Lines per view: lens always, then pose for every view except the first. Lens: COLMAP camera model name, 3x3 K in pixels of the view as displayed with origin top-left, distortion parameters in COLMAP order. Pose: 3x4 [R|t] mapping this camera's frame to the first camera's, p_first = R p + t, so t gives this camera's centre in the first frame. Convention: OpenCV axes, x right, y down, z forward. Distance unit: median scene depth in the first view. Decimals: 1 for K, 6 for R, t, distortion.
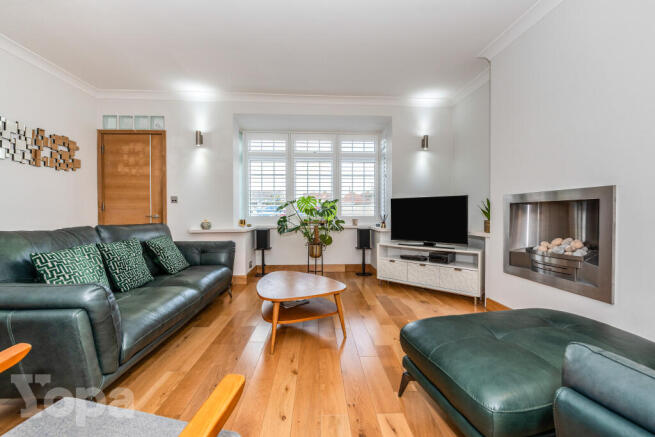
lens RADIAL K [[274.7, 0, 325.1], [0, 274.7, 218.4], [0, 0, 1]] dist [-0.012369, -0.000150]
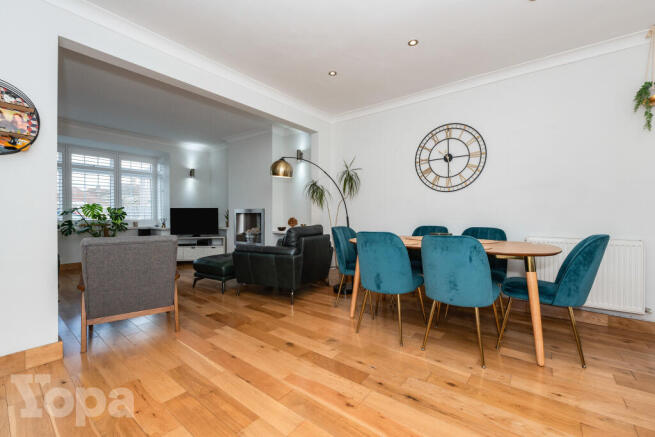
lens RADIAL K [[274.7, 0, 326.9], [0, 274.7, 216.7], [0, 0, 1]] dist [-0.012369, -0.000150]
pose [[0.648858, -0.004691, 0.760895, -0.360765], [0.014741, 0.999871, -0.006406, -0.000781], [-0.760767, 0.015373, 0.648843, -0.668712]]
